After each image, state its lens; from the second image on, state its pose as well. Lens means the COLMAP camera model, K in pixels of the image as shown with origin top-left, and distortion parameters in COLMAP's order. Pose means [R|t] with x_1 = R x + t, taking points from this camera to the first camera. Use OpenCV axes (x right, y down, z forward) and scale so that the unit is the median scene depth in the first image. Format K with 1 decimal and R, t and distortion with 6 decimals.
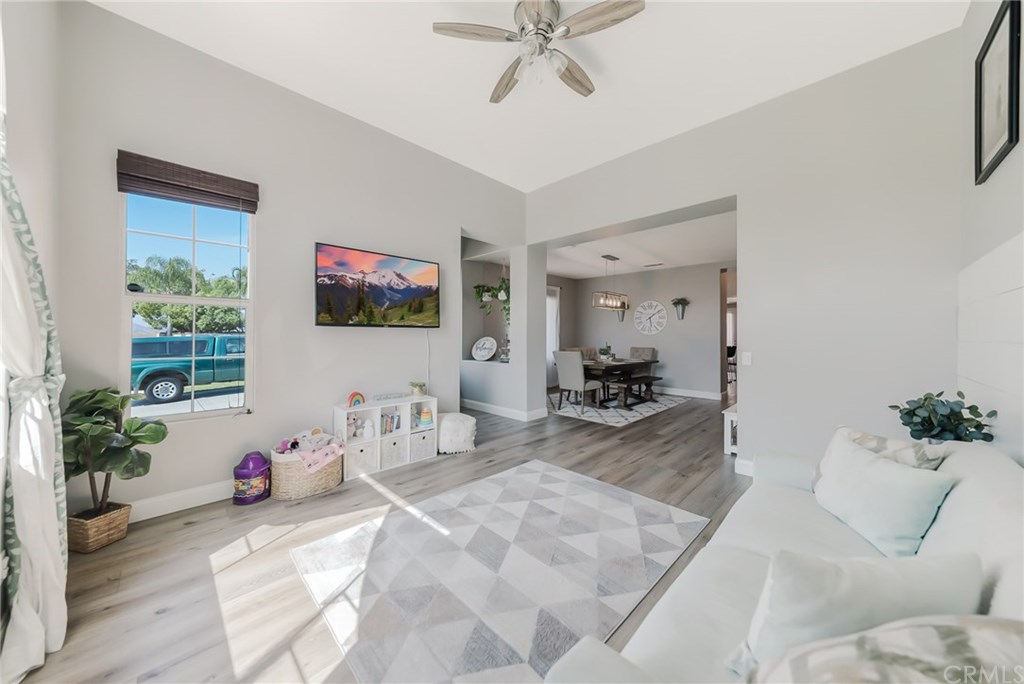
lens RADIAL K [[349.9, 0, 510.8], [0, 349.9, 334.1], [0, 0, 1]] dist [-0.001234, 0.000055]
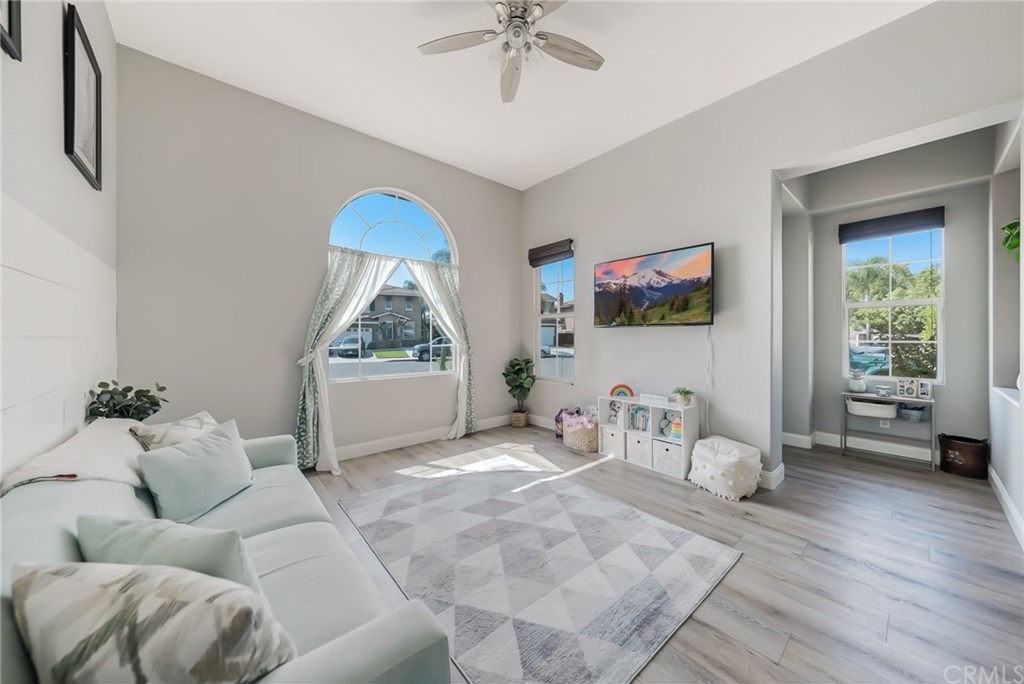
lens RADIAL K [[349.9, 0, 515.9], [0, 349.9, 336.3], [0, 0, 1]] dist [-0.001234, 0.000055]
pose [[-0.070996, -0.000989, -0.997476, 0.701275], [0.001926, 0.999998, -0.001129, 0.008334], [0.997475, -0.002002, -0.070994, 0.715482]]
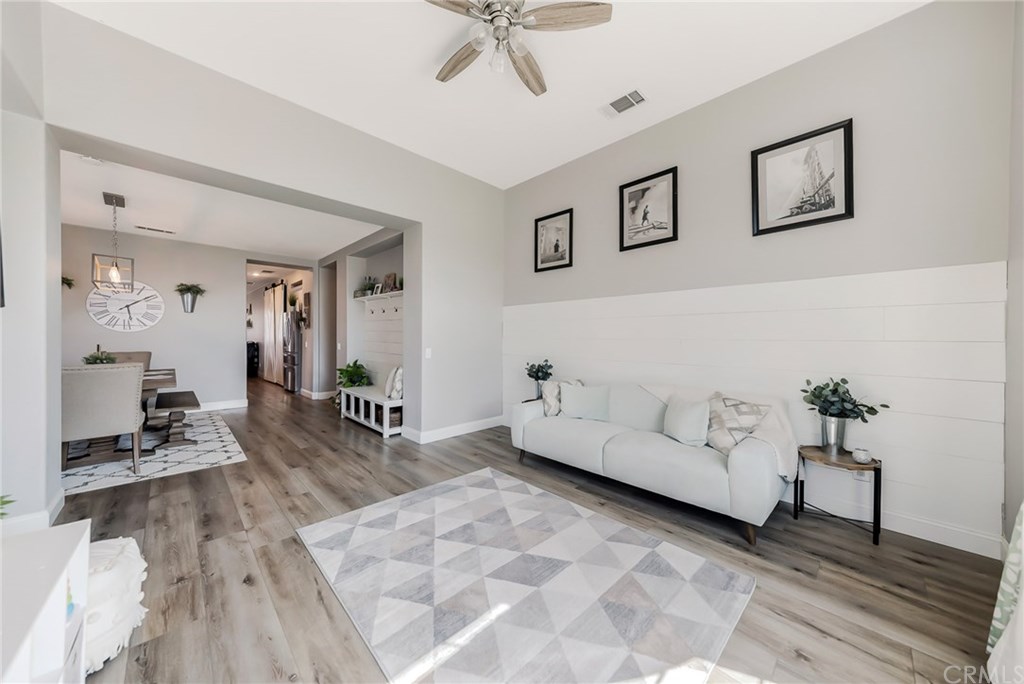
lens RADIAL K [[349.9, 0, 517.5], [0, 349.9, 338.3], [0, 0, 1]] dist [-0.001234, 0.000055]
pose [[0.001823, -0.007284, 0.999972, -0.591119], [-0.010537, 0.999918, 0.007303, 0.002268], [-0.999943, -0.010550, 0.001747, 0.636239]]
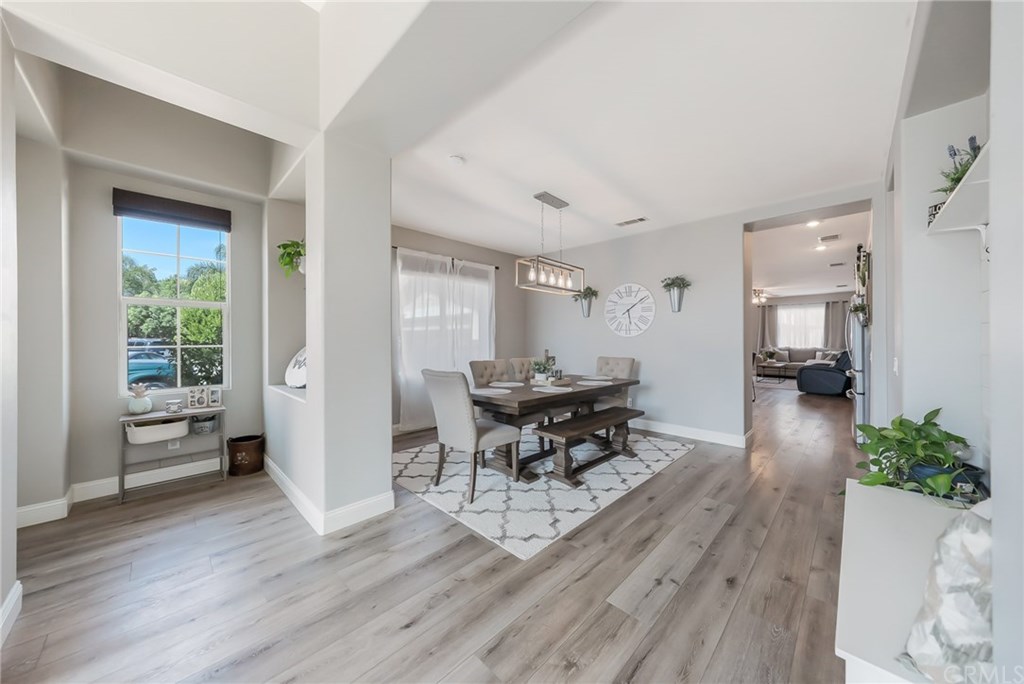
lens RADIAL K [[349.9, 0, 513.0], [0, 349.9, 339.1], [0, 0, 1]] dist [-0.001234, 0.000055]
pose [[0.999959, -0.005337, 0.007259, 0.427591], [0.005309, 0.999978, 0.003891, 0.004915], [-0.007279, -0.003852, 0.999966, 0.853034]]
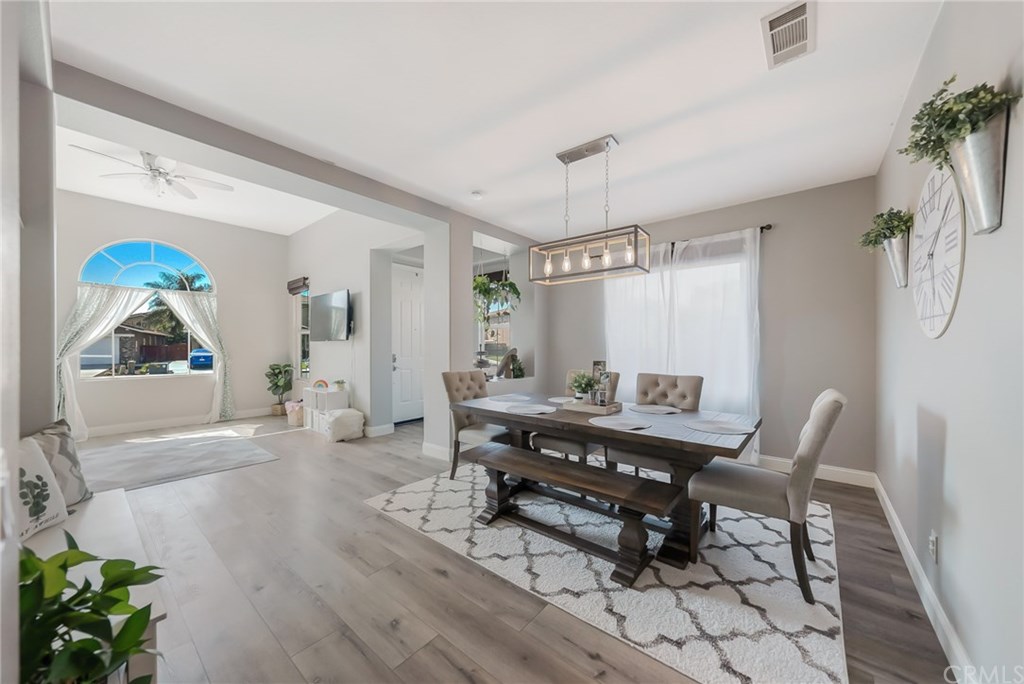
lens RADIAL K [[349.9, 0, 503.3], [0, 349.9, 346.6], [0, 0, 1]] dist [-0.001234, 0.000055]
pose [[0.101250, 0.000097, -0.994861, 1.311474], [0.005723, 0.999983, 0.000680, 0.009774], [0.994845, -0.005763, 0.101248, 1.685316]]
